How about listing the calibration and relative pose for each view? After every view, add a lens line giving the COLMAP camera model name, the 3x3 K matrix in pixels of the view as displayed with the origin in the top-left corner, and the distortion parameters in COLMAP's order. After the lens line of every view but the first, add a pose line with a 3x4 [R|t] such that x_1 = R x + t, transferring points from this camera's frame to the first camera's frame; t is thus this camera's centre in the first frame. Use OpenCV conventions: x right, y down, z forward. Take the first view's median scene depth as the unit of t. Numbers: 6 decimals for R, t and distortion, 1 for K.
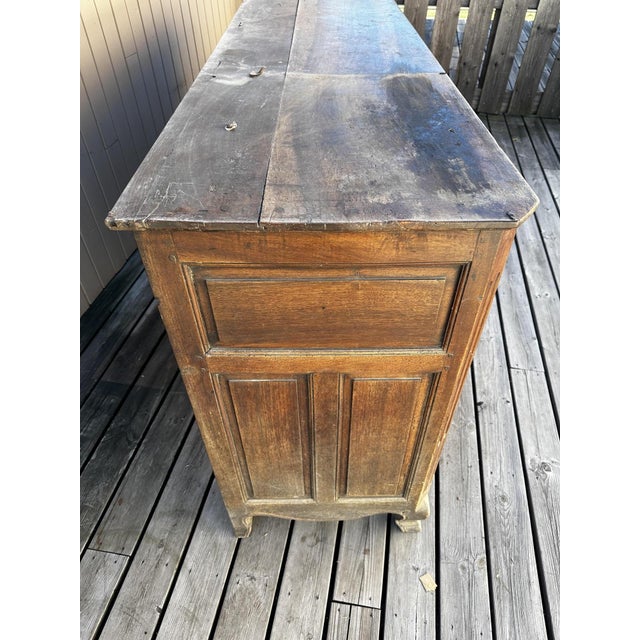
lens RADIAL K [[457.2, 0, 315.8], [0, 457.2, 320.2], [0, 0, 1]] dist [0.063740, -0.095764]
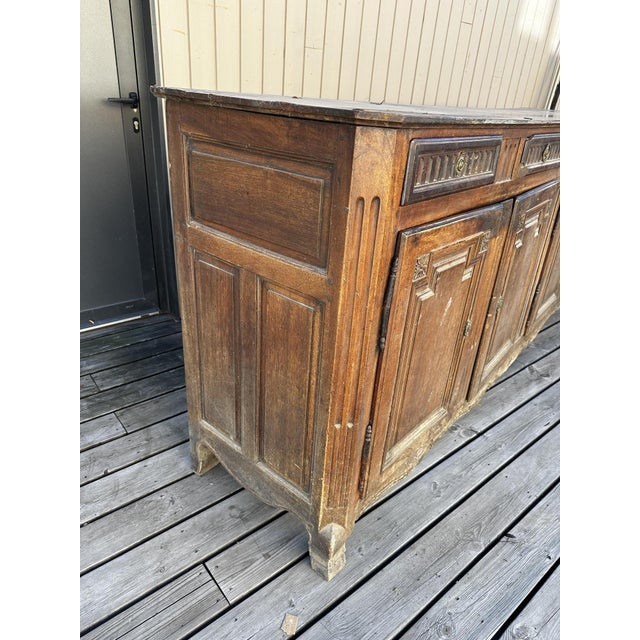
lens RADIAL K [[457.2, 0, 316.2], [0, 457.2, 320.8], [0, 0, 1]] dist [0.063740, -0.095764]
pose [[0.748863, 0.341720, -0.567831, 0.575400], [-0.505217, 0.848880, -0.155433, 0.214574], [0.428906, 0.403276, 0.808337, 0.131097]]
